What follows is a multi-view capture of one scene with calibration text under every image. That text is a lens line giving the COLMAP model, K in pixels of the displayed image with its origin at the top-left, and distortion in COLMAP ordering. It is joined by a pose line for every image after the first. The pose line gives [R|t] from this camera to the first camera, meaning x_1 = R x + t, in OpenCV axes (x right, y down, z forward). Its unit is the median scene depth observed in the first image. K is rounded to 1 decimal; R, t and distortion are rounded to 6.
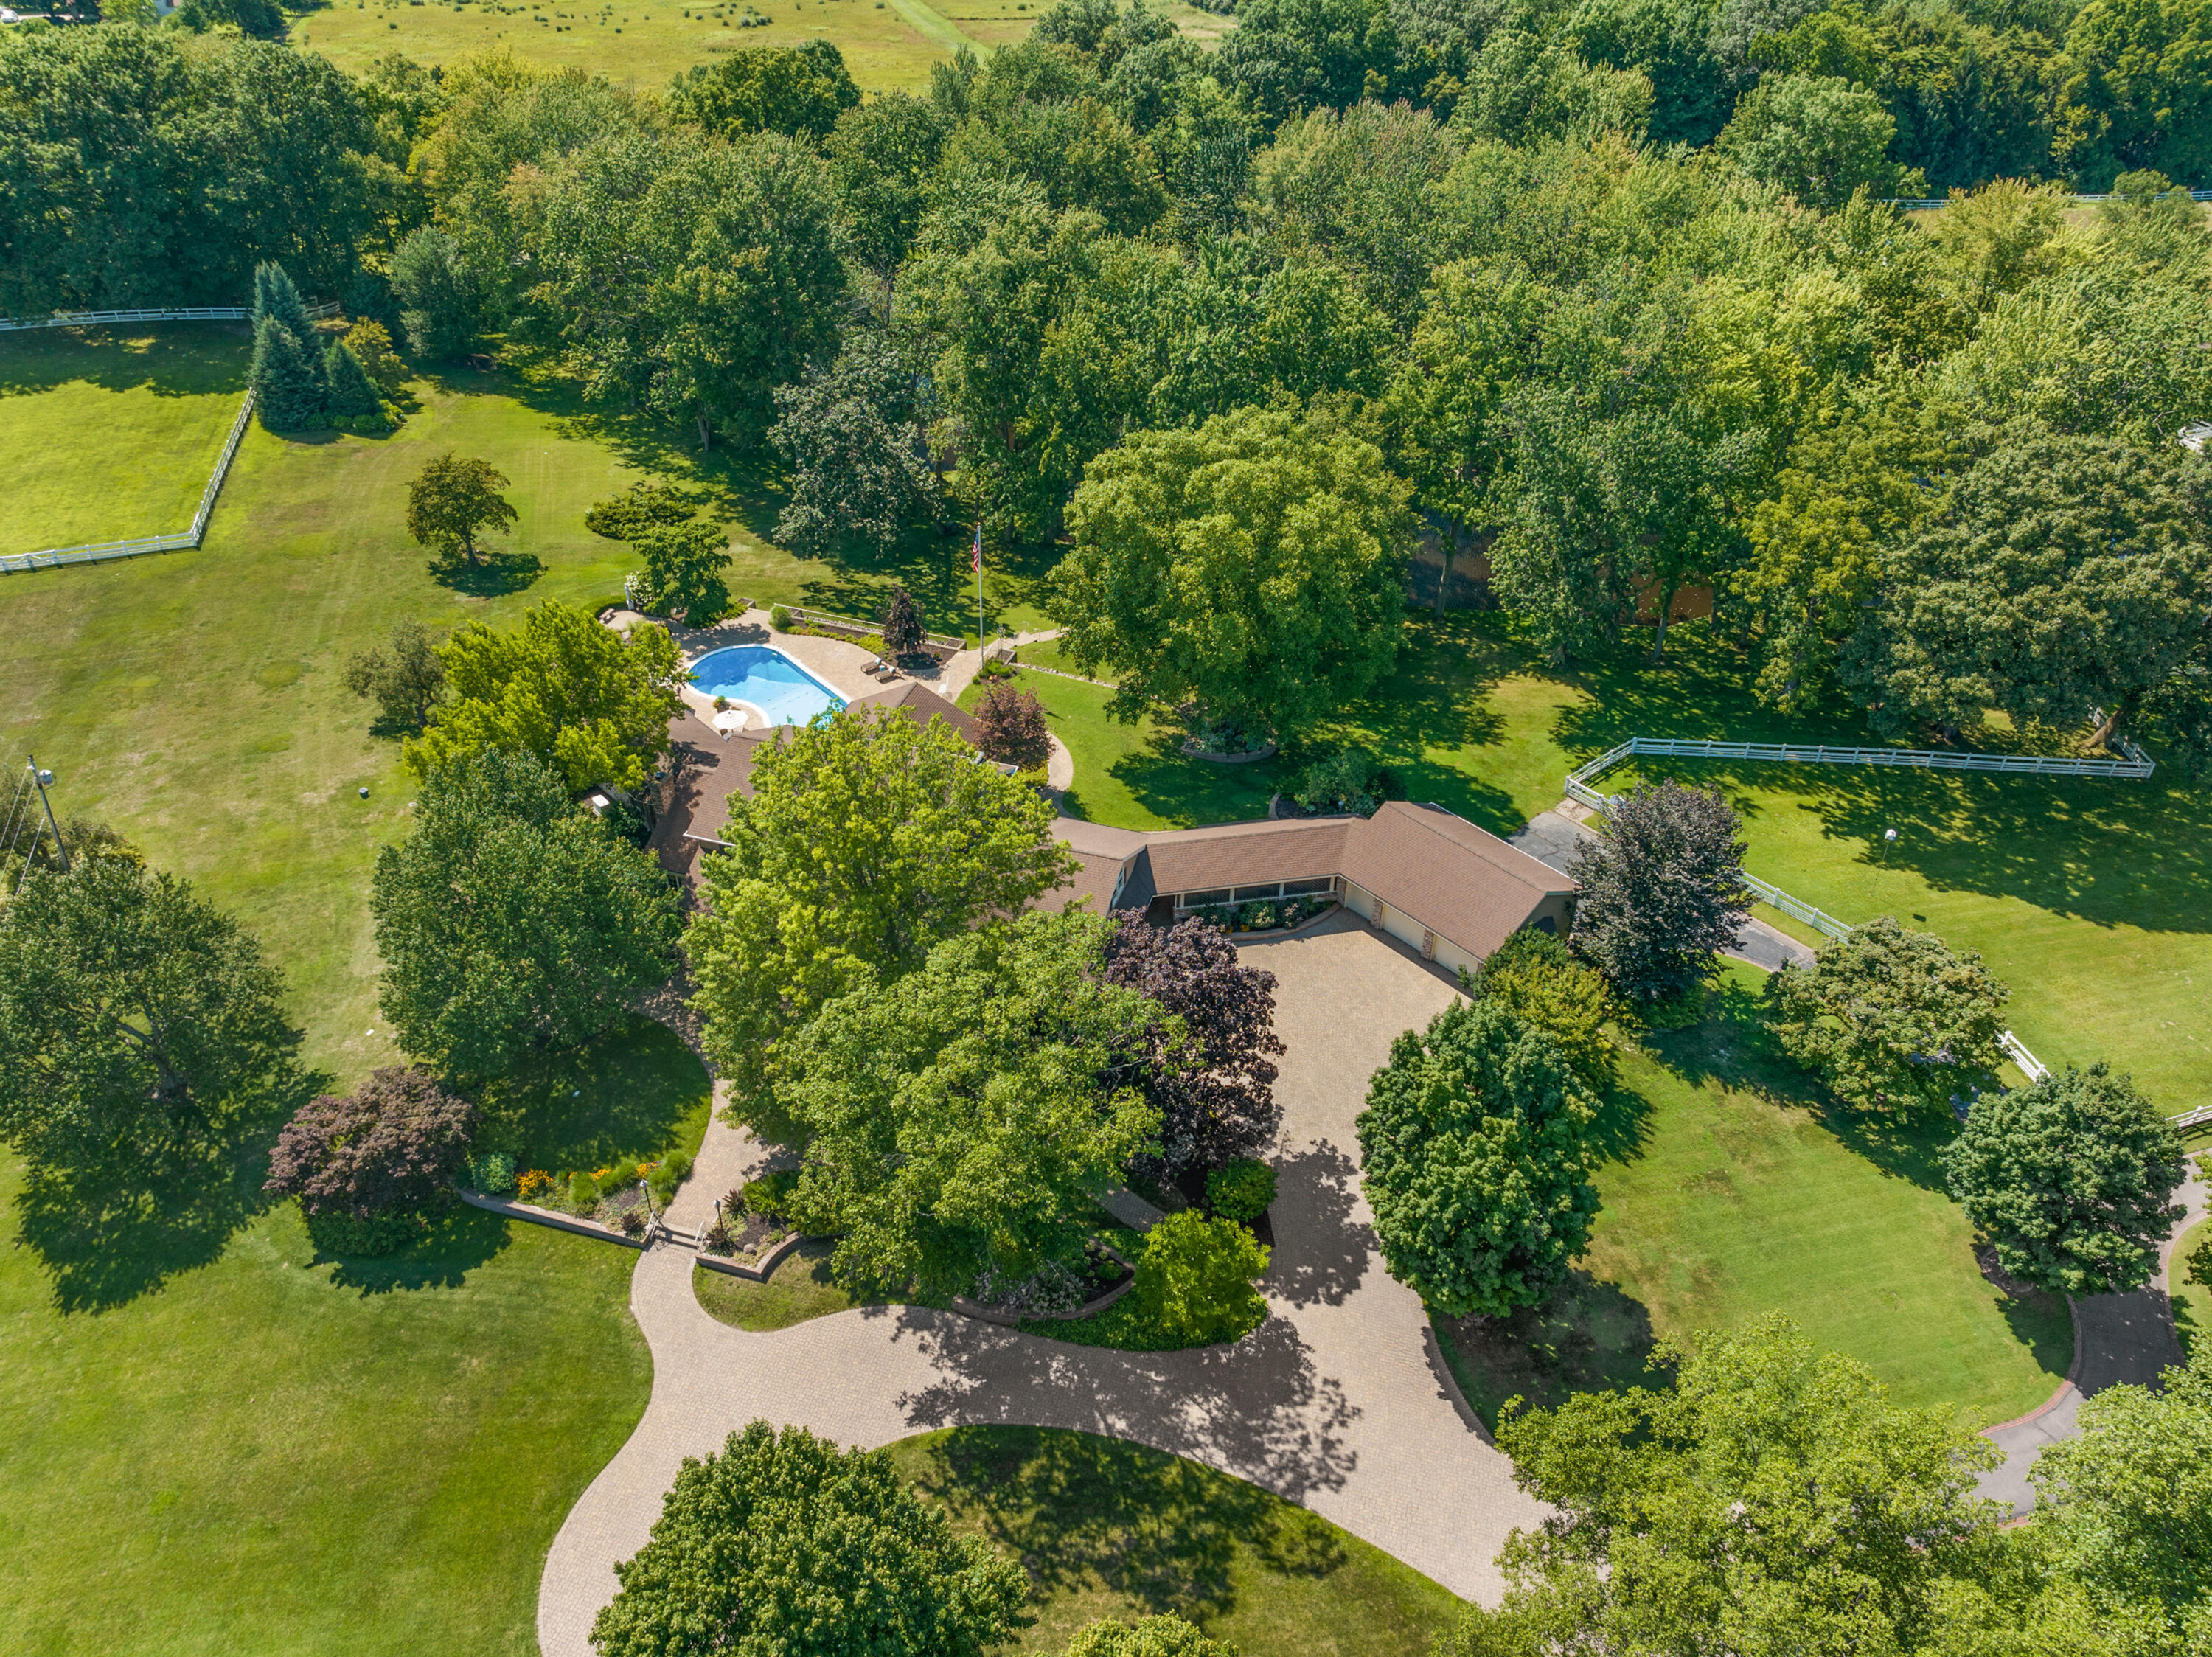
lens RADIAL K [[1560.0, 0, 1116.3], [0, 1560.0, 820.2], [0, 0, 1]] dist [-0.040023, 0.006043]
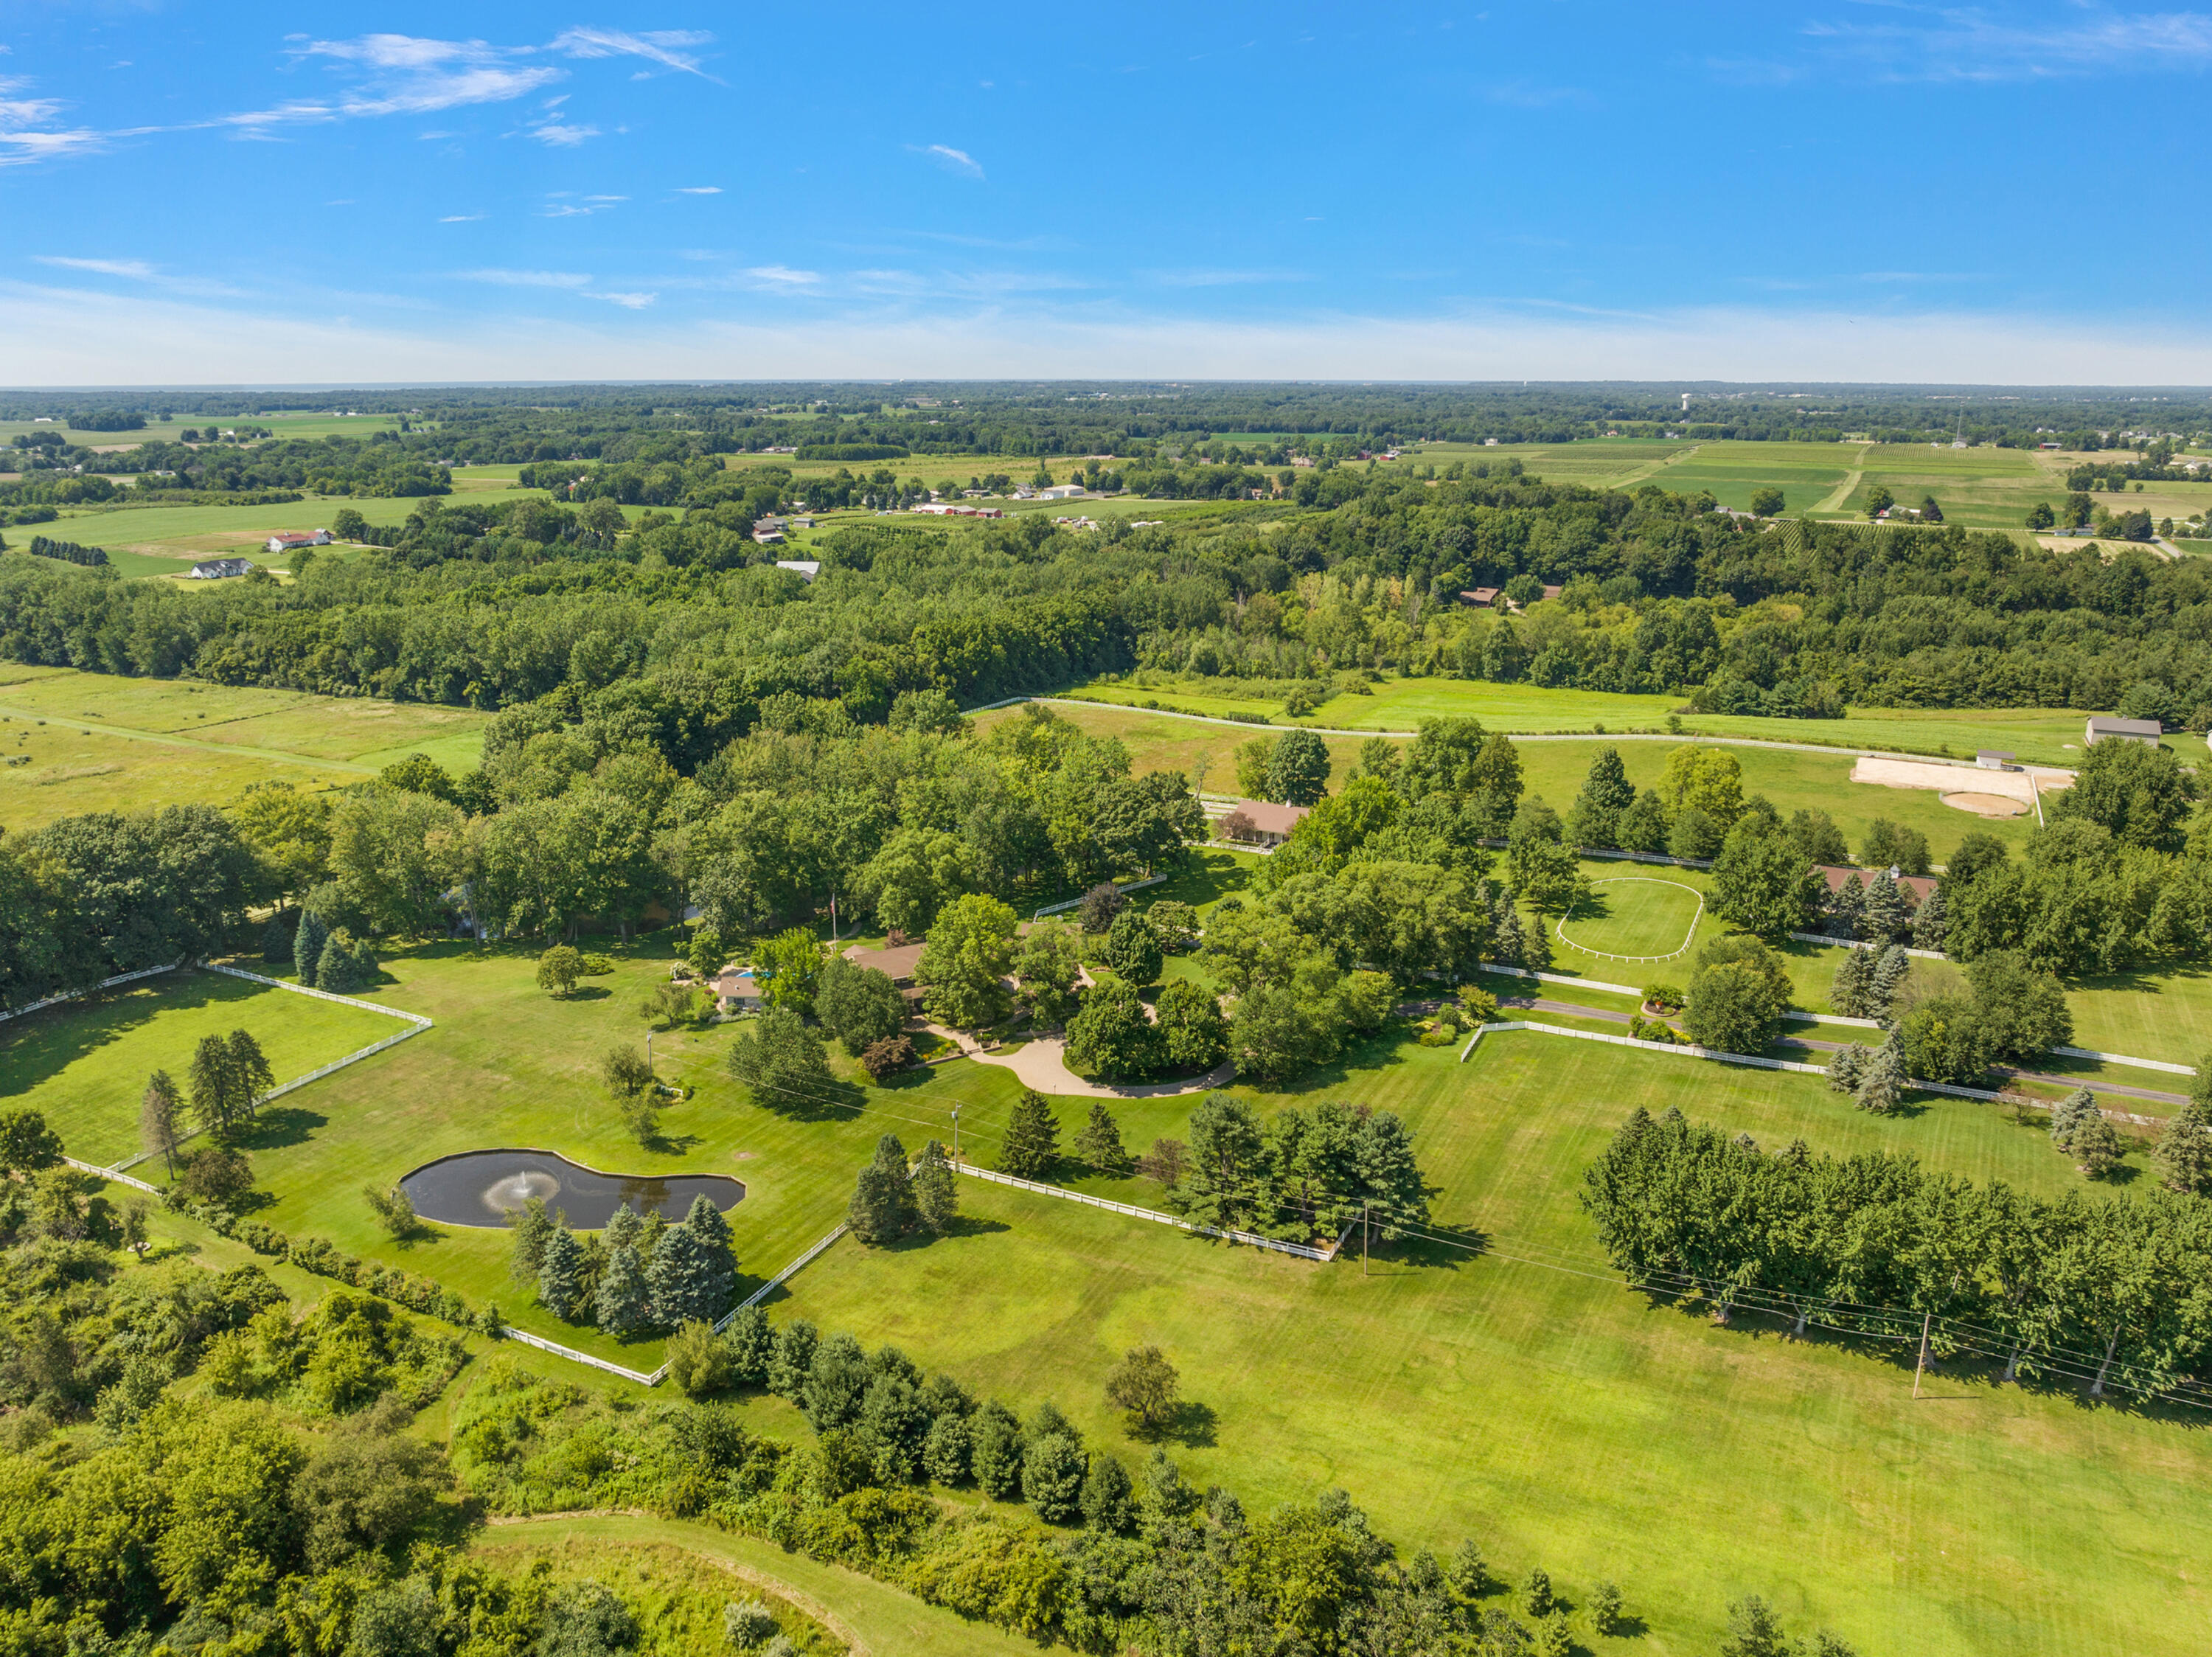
lens RADIAL K [[1560.0, 0, 1108.1], [0, 1560.0, 824.8], [0, 0, 1]] dist [-0.040023, 0.006043]
pose [[0.699130, -0.205429, 0.684847, -1.744733], [0.421387, 0.892195, -0.162549, 0.378806], [-0.577625, 0.402228, 0.710325, -1.376130]]
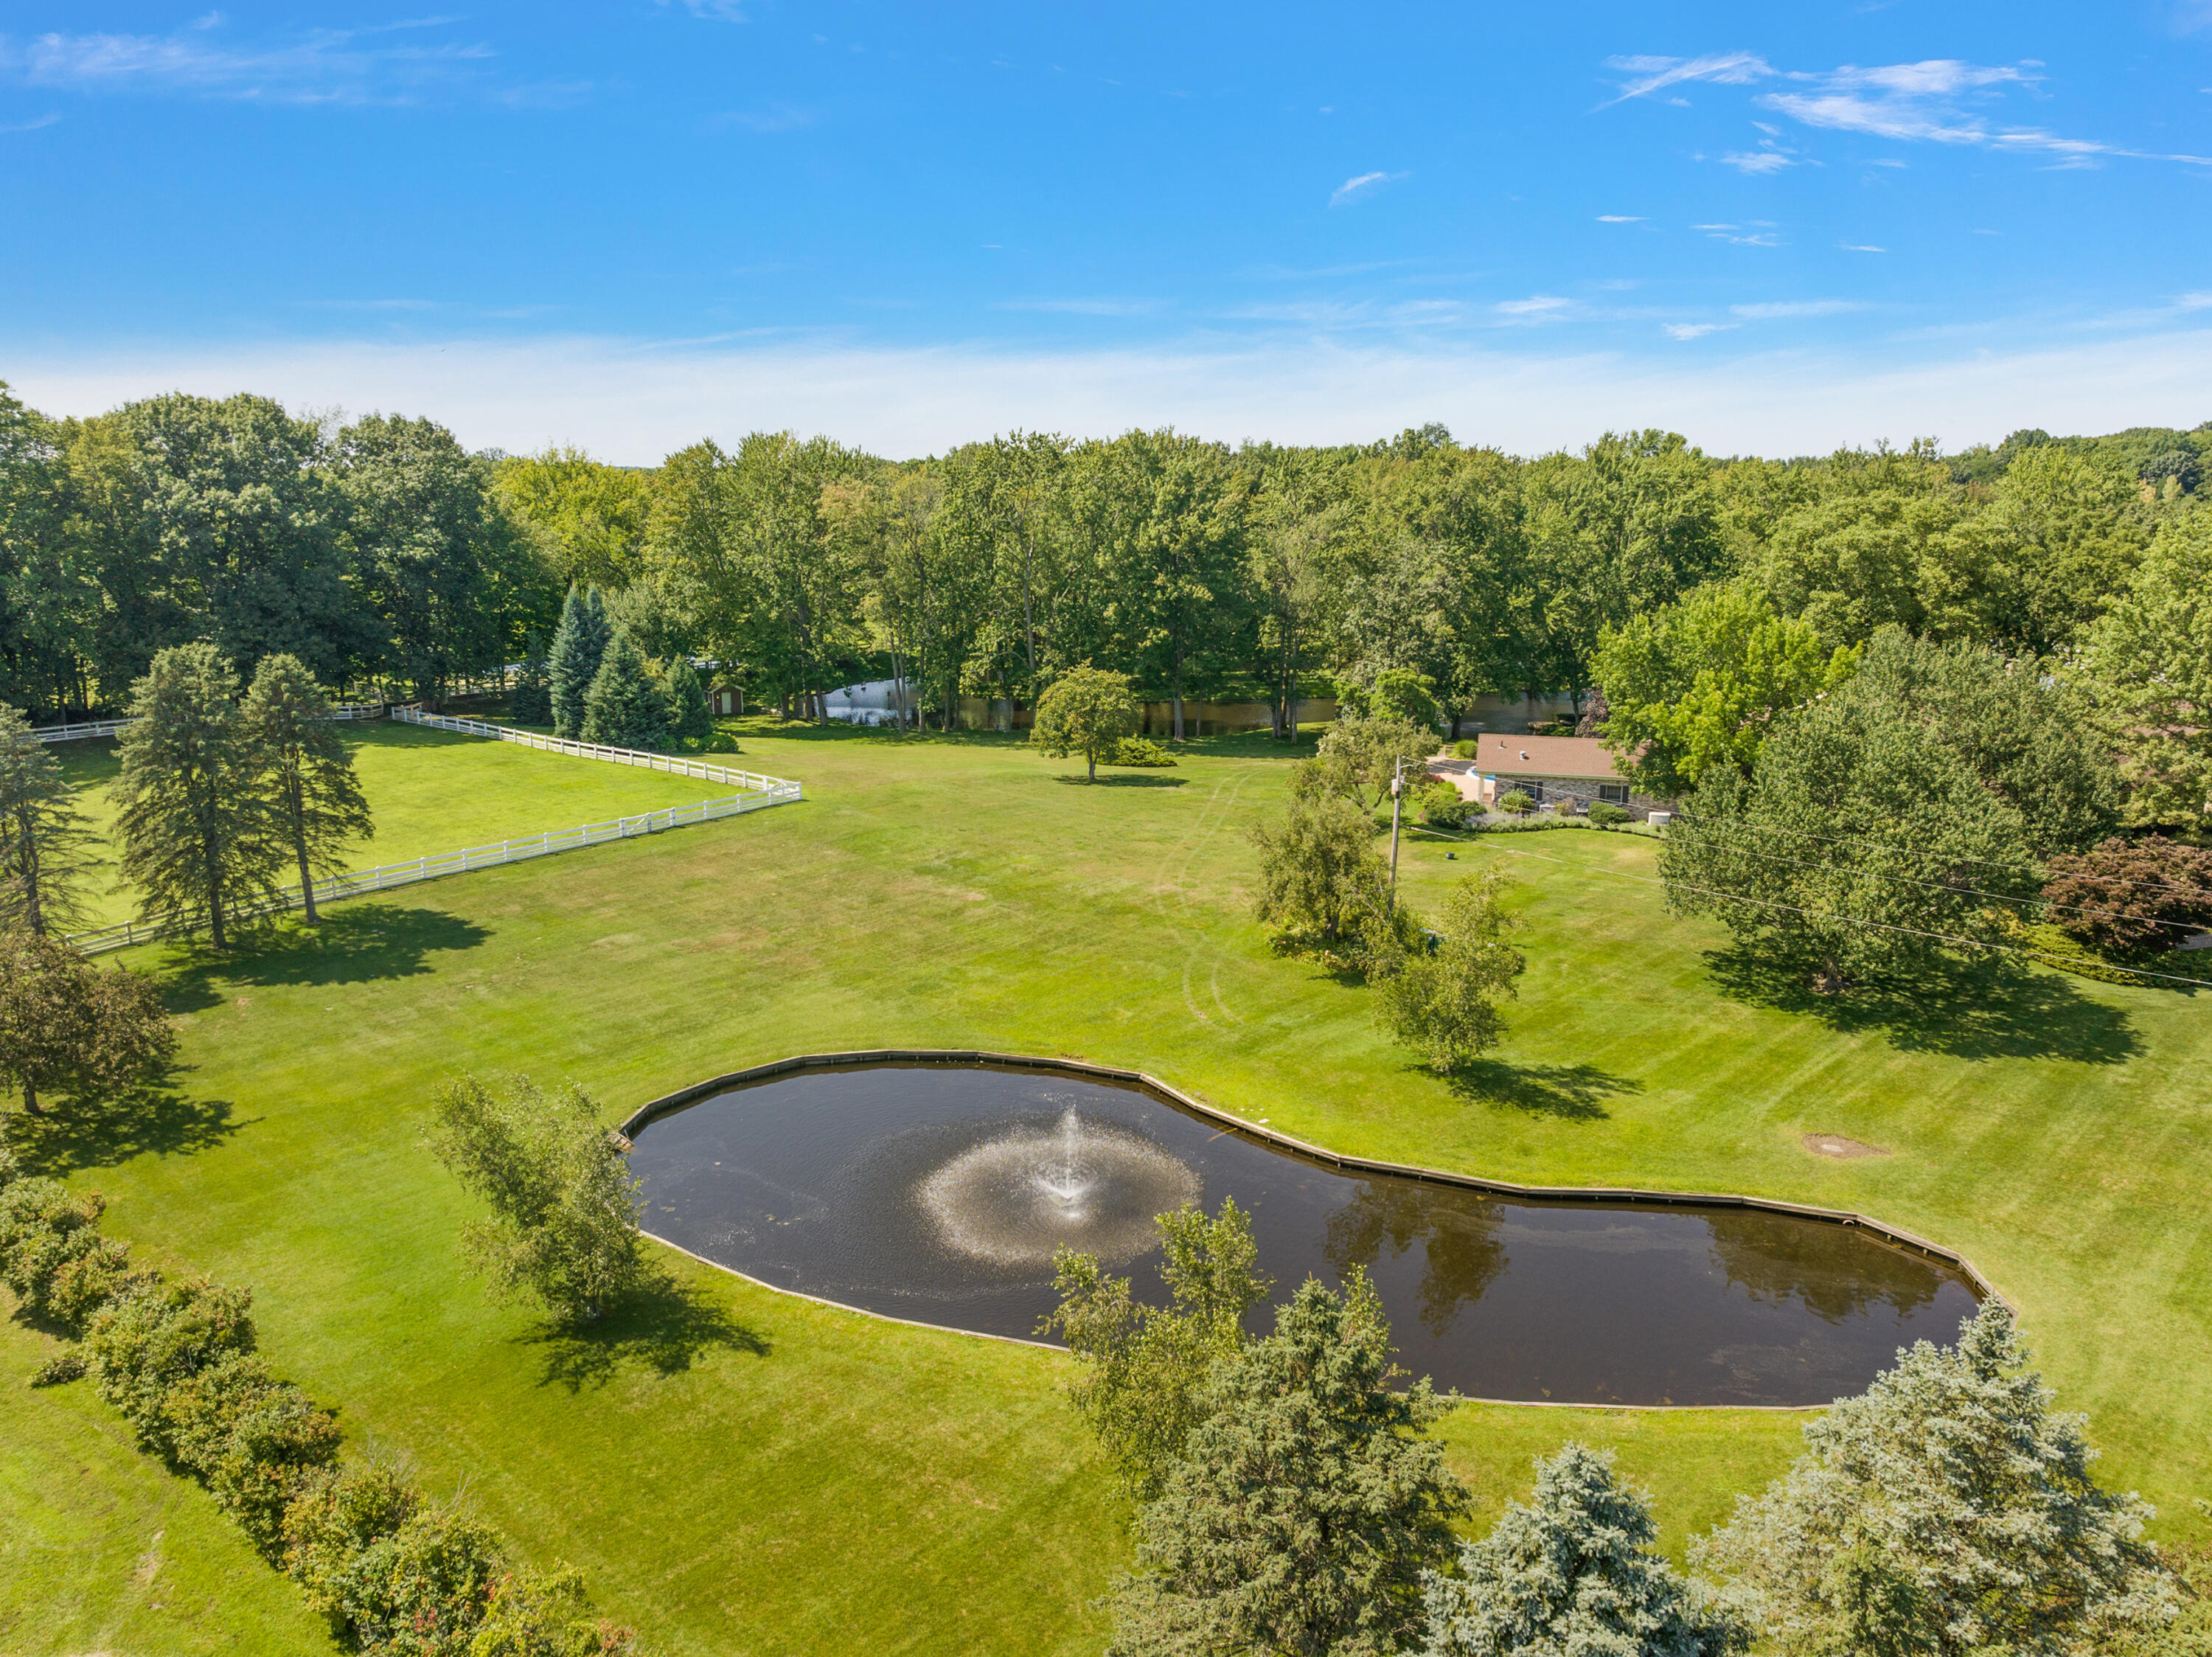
lens RADIAL K [[1560.0, 0, 1112.6], [0, 1560.0, 815.9], [0, 0, 1]] dist [-0.040023, 0.006043]
pose [[0.849165, -0.123584, 0.513464, -1.194520], [0.315612, 0.898278, -0.305754, 0.193826], [-0.423448, 0.421691, 0.801791, 0.332928]]
